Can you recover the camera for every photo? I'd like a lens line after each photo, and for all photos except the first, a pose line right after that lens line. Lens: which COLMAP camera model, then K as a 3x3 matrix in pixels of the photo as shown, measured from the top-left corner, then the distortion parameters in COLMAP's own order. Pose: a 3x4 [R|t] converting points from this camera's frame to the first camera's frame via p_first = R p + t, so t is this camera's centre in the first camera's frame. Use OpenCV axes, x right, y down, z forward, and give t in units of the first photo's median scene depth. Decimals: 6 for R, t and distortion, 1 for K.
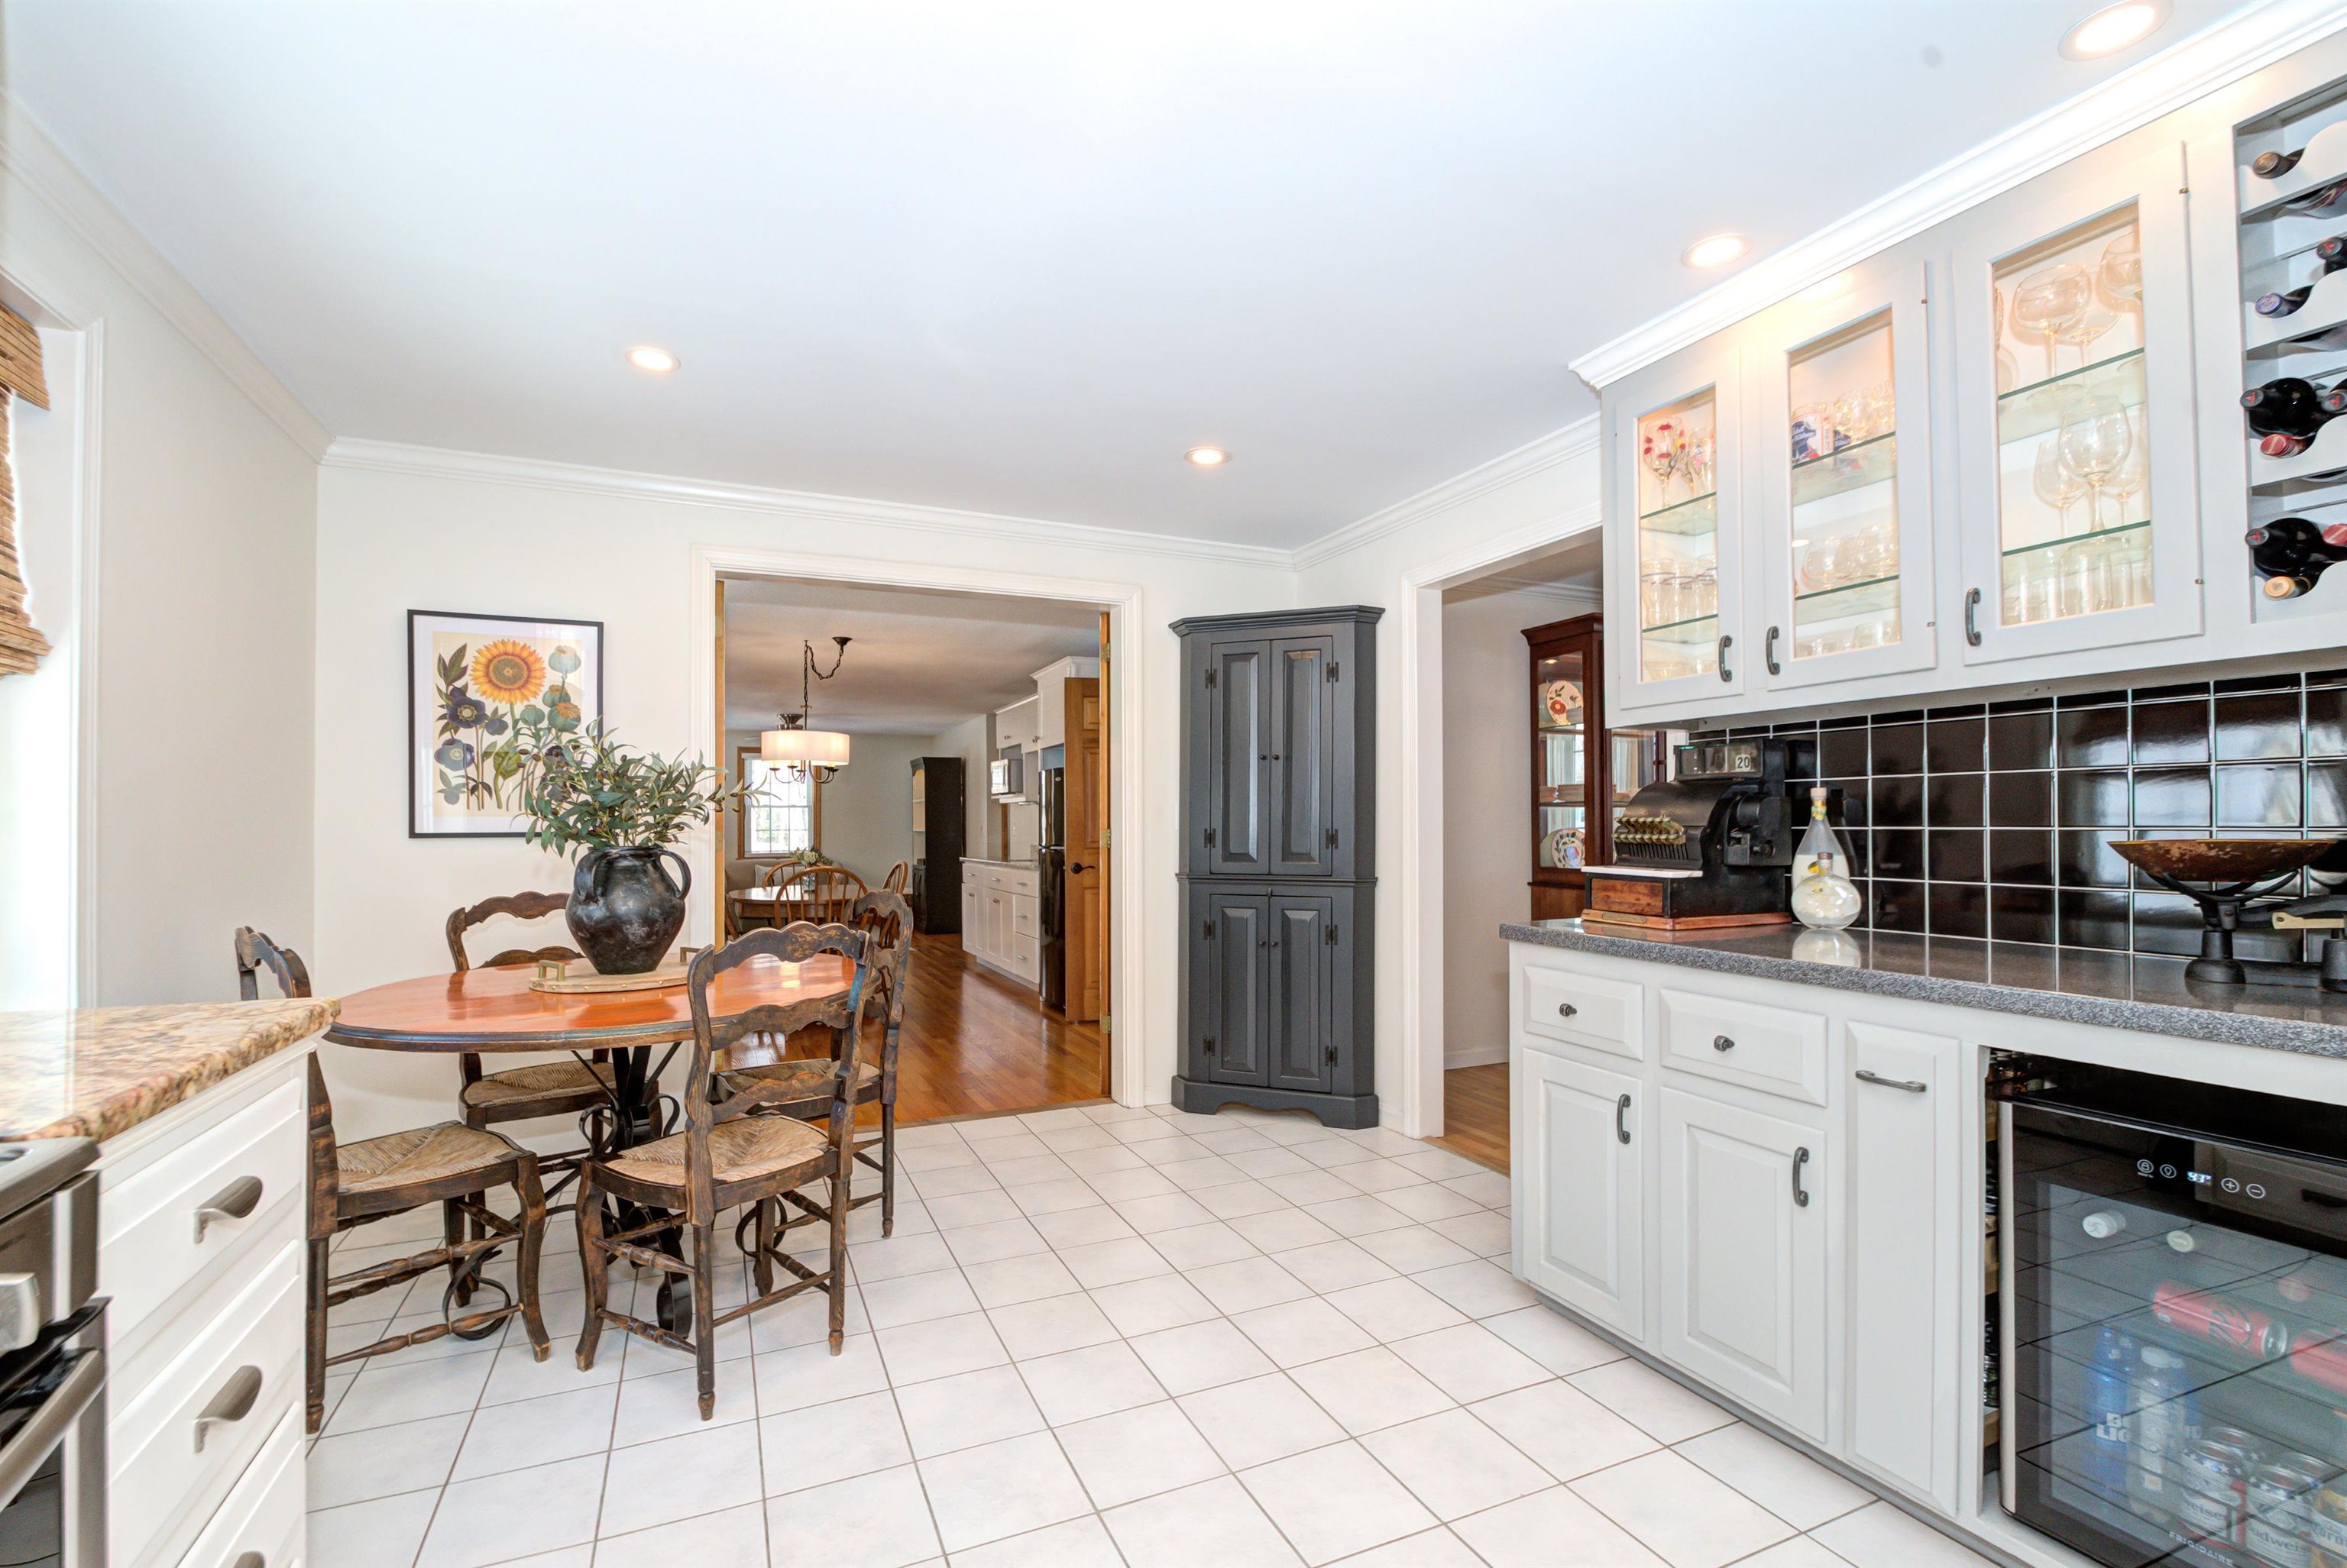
lens RADIAL K [[1014.2, 0, 1148.7], [0, 1014.2, 816.1], [0, 0, 1]] dist [-0.002264, -0.001848]
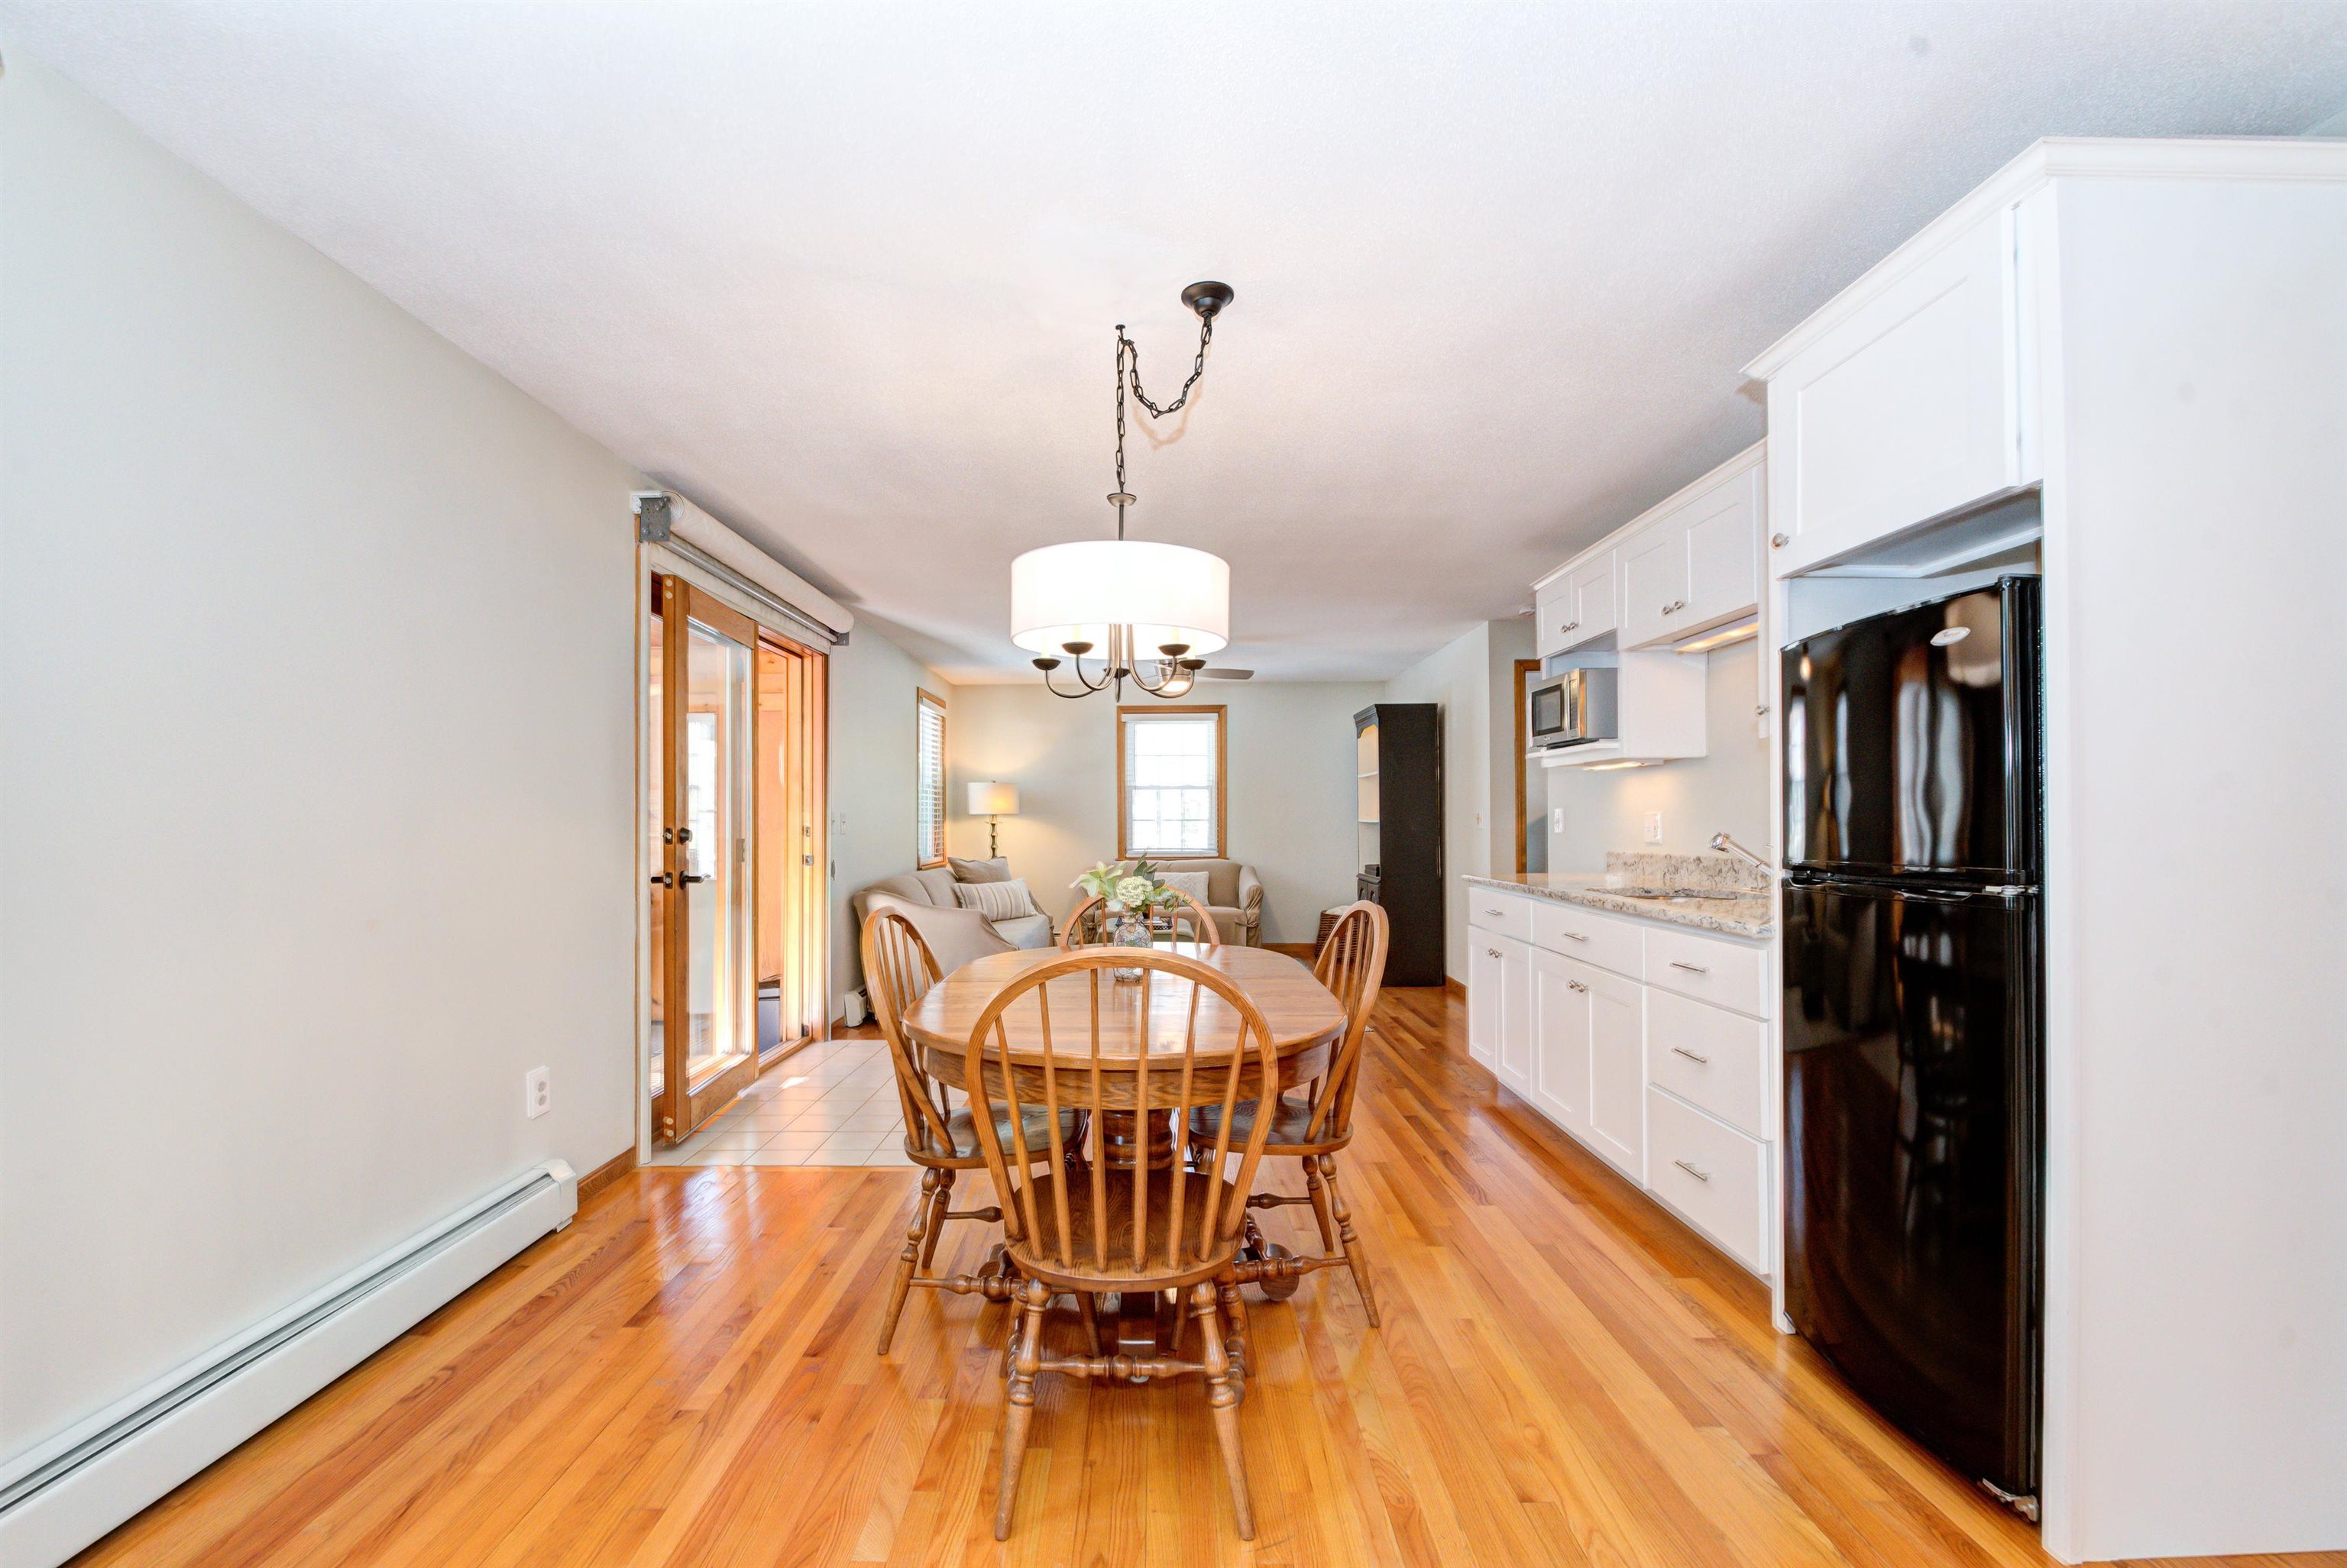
lens RADIAL K [[1014.2, 0, 1148.7], [0, 1014.2, 816.1], [0, 0, 1]] dist [-0.002264, -0.001848]
pose [[0.915404, 0.002337, -0.402530, -0.404598], [0.001188, 0.999963, 0.008506, 0.019646], [0.402535, -0.008265, 0.915367, 1.519145]]
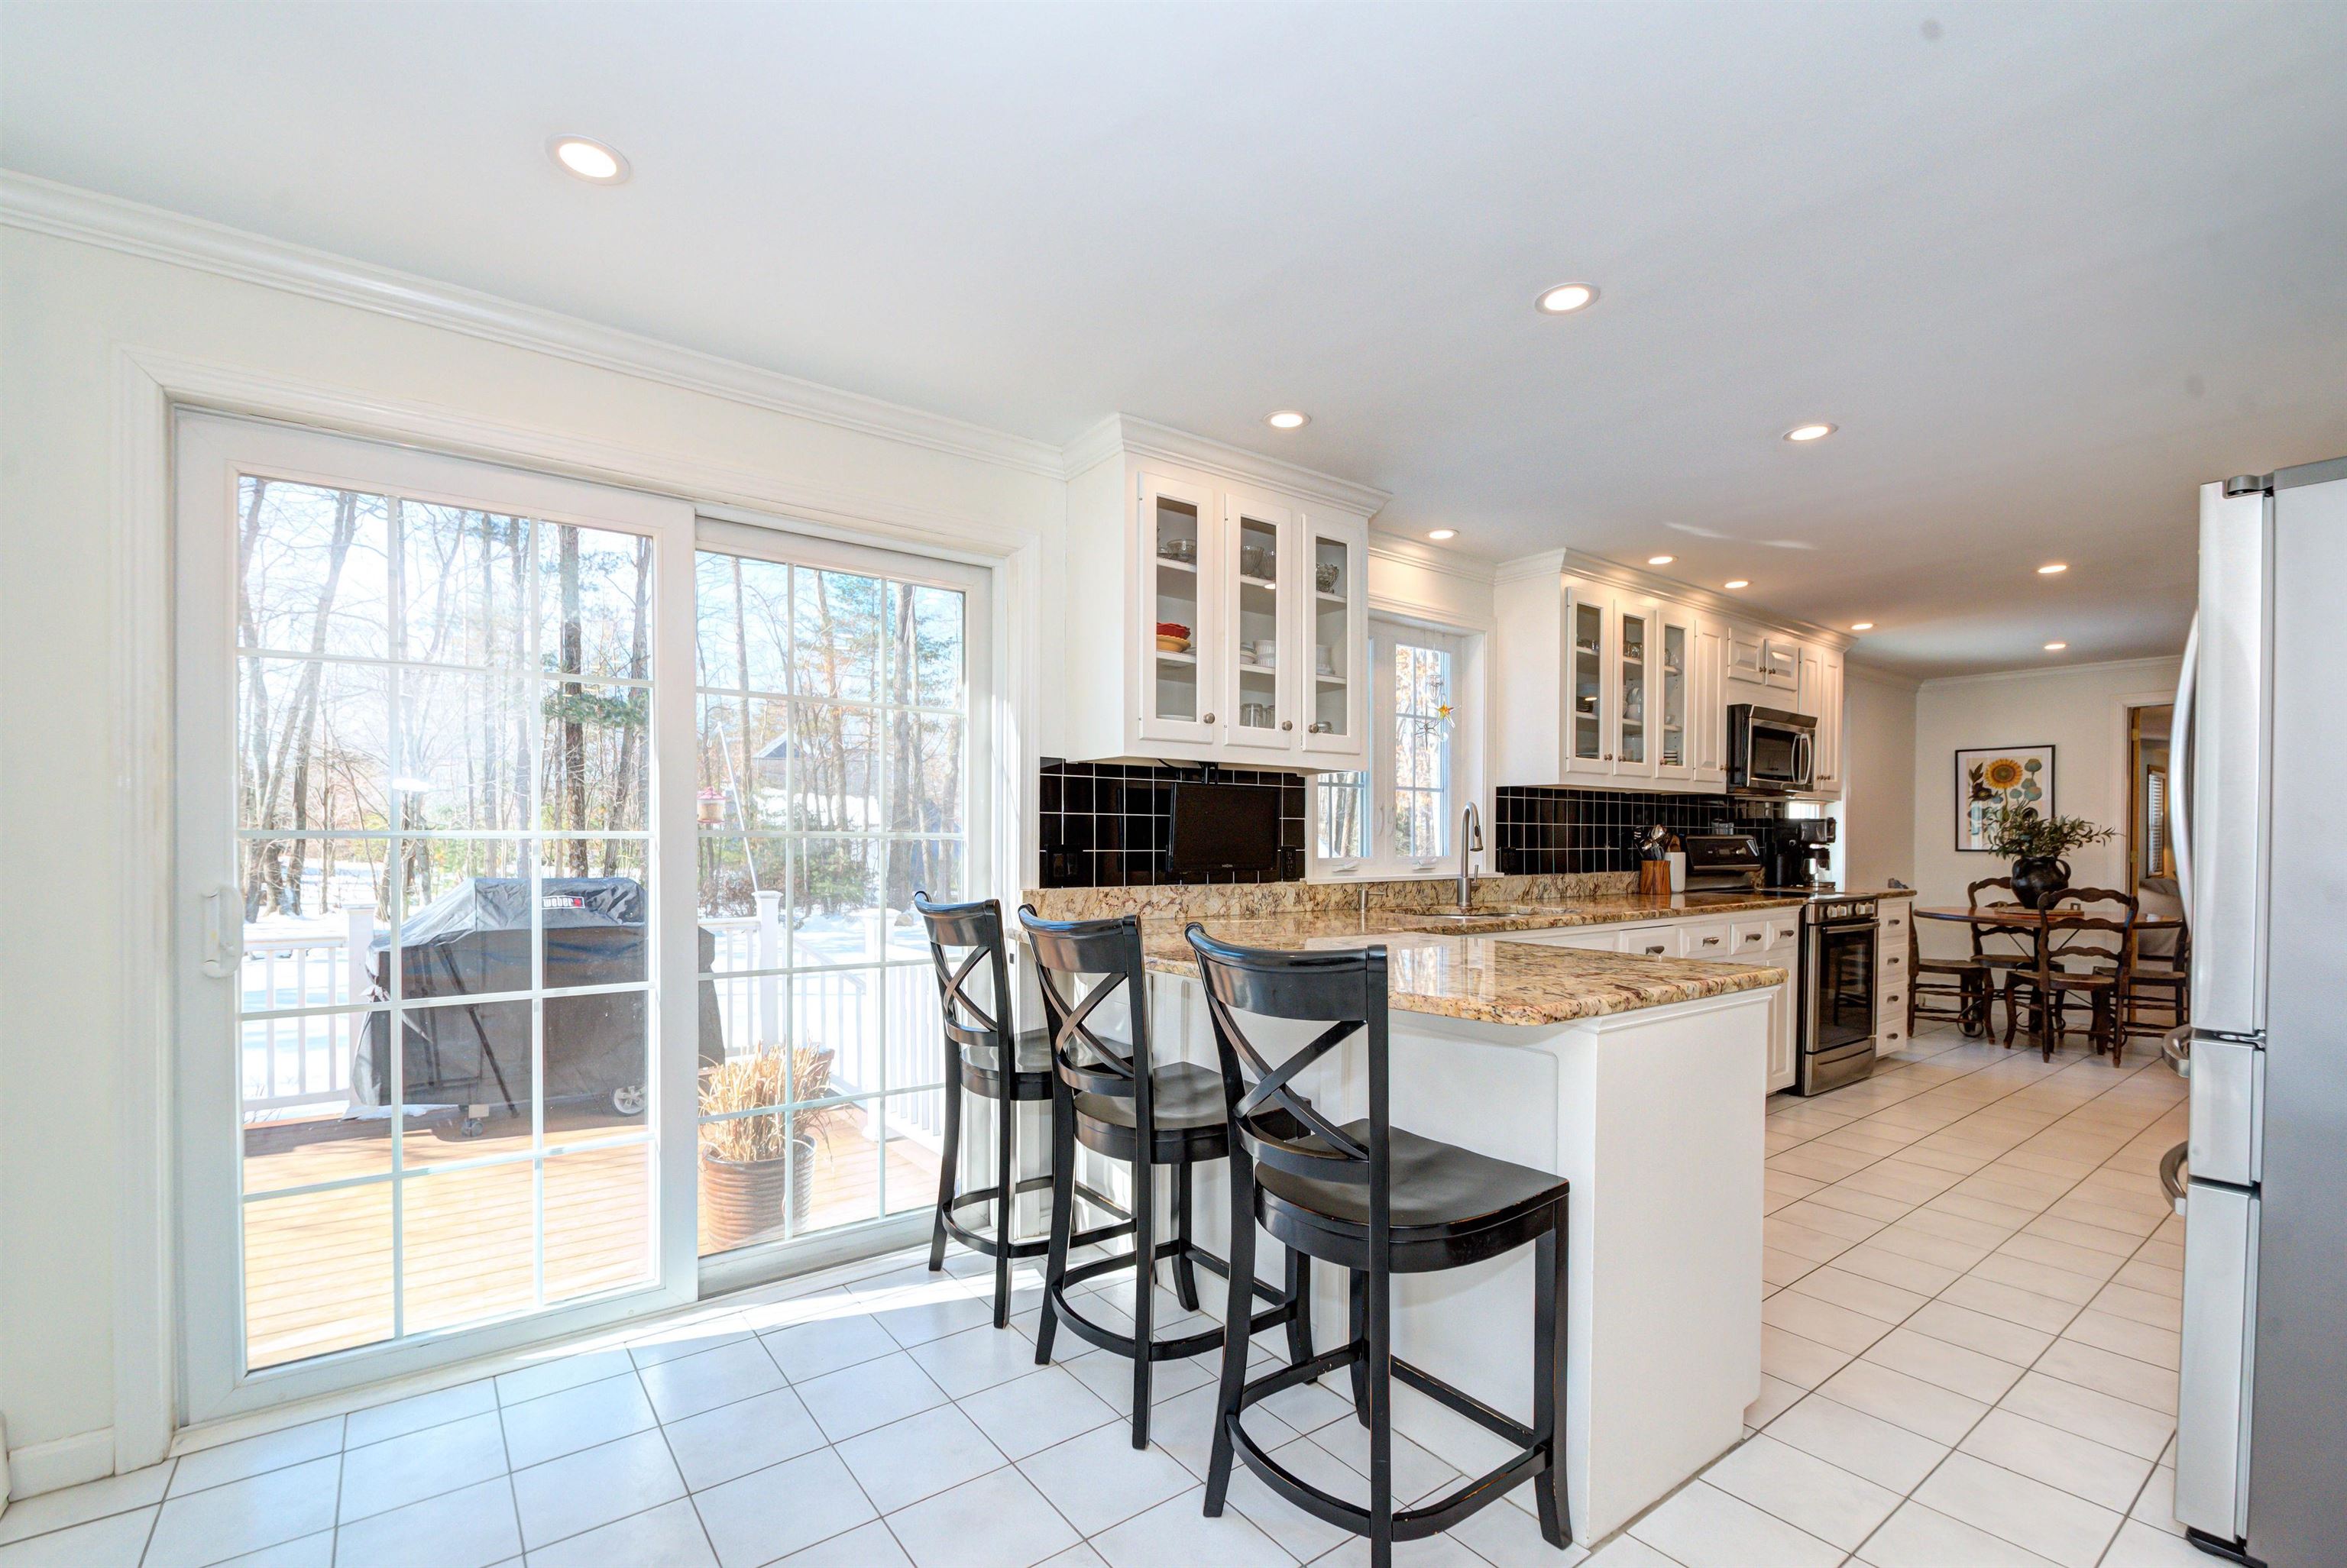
lens RADIAL K [[1014.2, 0, 1148.7], [0, 1014.2, 816.1], [0, 0, 1]] dist [-0.002264, -0.001848]
pose [[0.216830, -0.009937, -0.976159, 1.260288], [-0.002244, 0.999940, -0.010678, -0.033493], [0.976207, 0.004506, 0.216795, -1.450745]]
